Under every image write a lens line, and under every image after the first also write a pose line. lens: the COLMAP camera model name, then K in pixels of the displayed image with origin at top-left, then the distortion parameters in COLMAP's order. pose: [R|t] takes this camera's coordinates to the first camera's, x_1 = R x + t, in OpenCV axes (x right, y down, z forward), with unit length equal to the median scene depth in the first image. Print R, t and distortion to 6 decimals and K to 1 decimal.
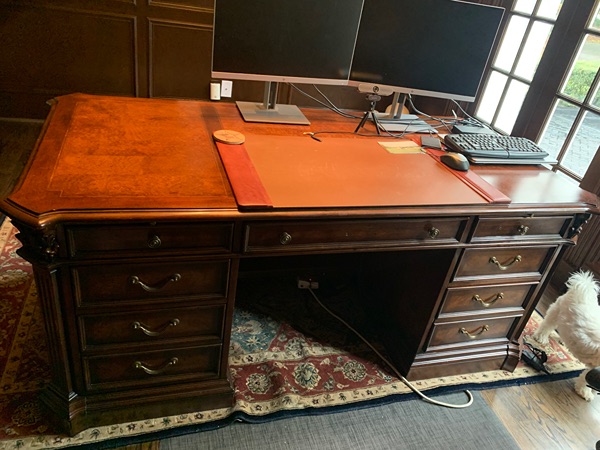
lens RADIAL K [[463.1, 0, 300.0], [0, 463.1, 225.0], [0, 0, 1]] dist [0.010173, -0.002483]
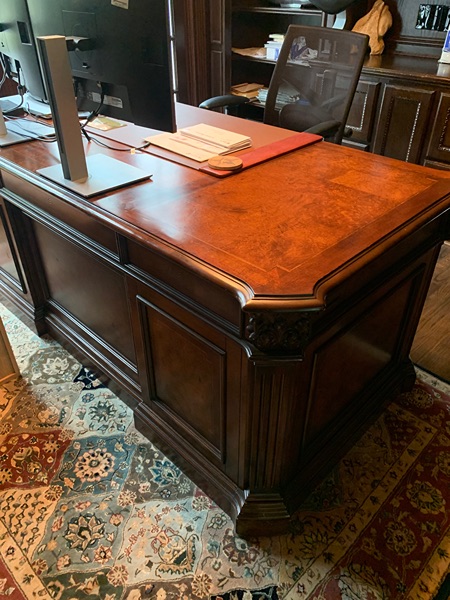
lens RADIAL K [[463.1, 0, 228.1], [0, 463.1, 297.0], [0, 0, 1]] dist [0.010173, -0.002483]
pose [[-0.488577, -0.618894, 0.615031, -0.858443], [0.382877, 0.481324, 0.788501, -0.763079], [-0.784027, 0.620724, 0.001796, 1.155368]]
